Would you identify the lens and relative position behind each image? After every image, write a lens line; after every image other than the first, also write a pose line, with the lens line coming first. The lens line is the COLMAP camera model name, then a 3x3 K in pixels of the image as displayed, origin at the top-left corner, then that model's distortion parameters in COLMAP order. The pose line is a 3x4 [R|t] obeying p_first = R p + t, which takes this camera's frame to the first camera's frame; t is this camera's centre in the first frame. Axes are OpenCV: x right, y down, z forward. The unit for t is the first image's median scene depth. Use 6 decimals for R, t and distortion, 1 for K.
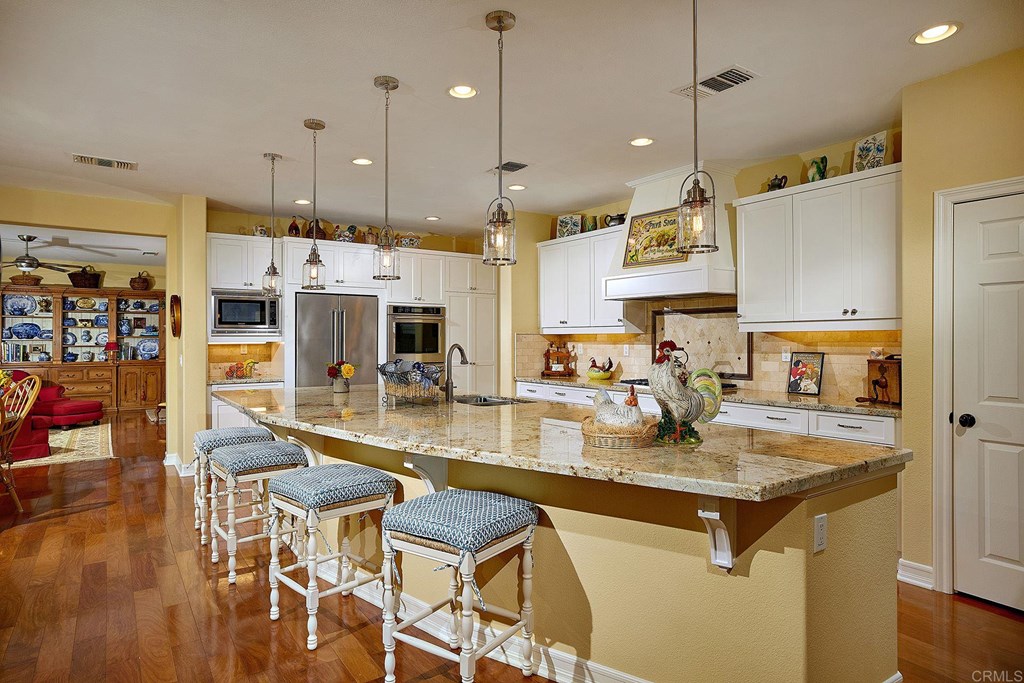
lens RADIAL K [[610.4, 0, 511.0], [0, 610.4, 344.5], [0, 0, 1]] dist [-0.005715, 0.002585]
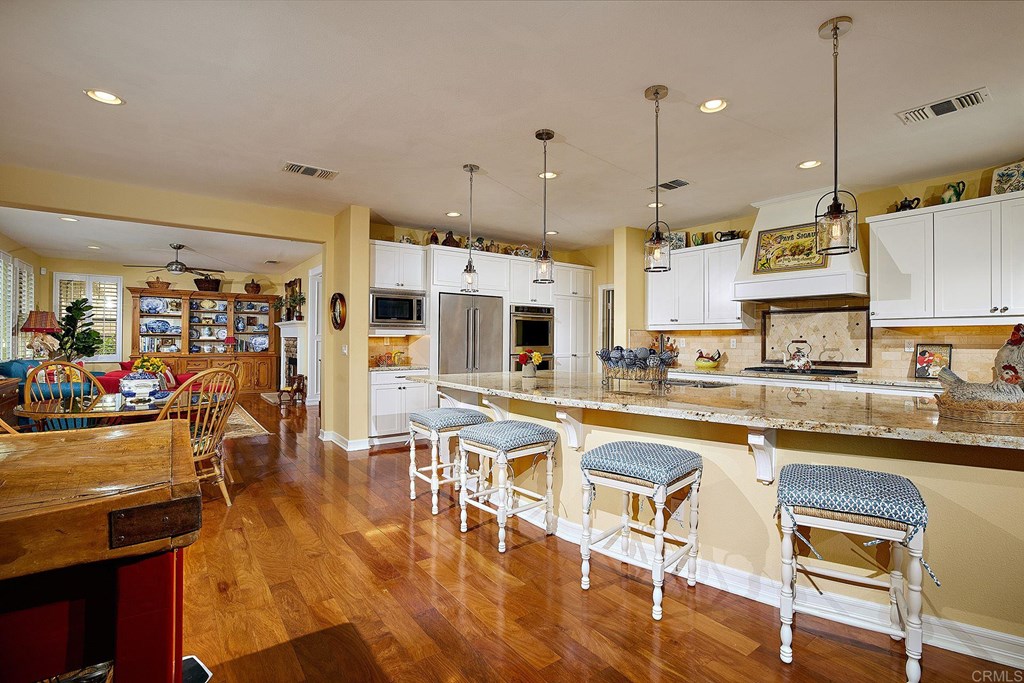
lens RADIAL K [[465.5, 0, 516.4], [0, 465.5, 345.3], [0, 0, 1]] dist [-0.026820, 0.004634]
pose [[0.997887, 0.008421, 0.064426, -0.287067], [-0.008388, 0.999965, -0.000786, 0.016651], [-0.064430, 0.000244, 0.997922, 0.106972]]
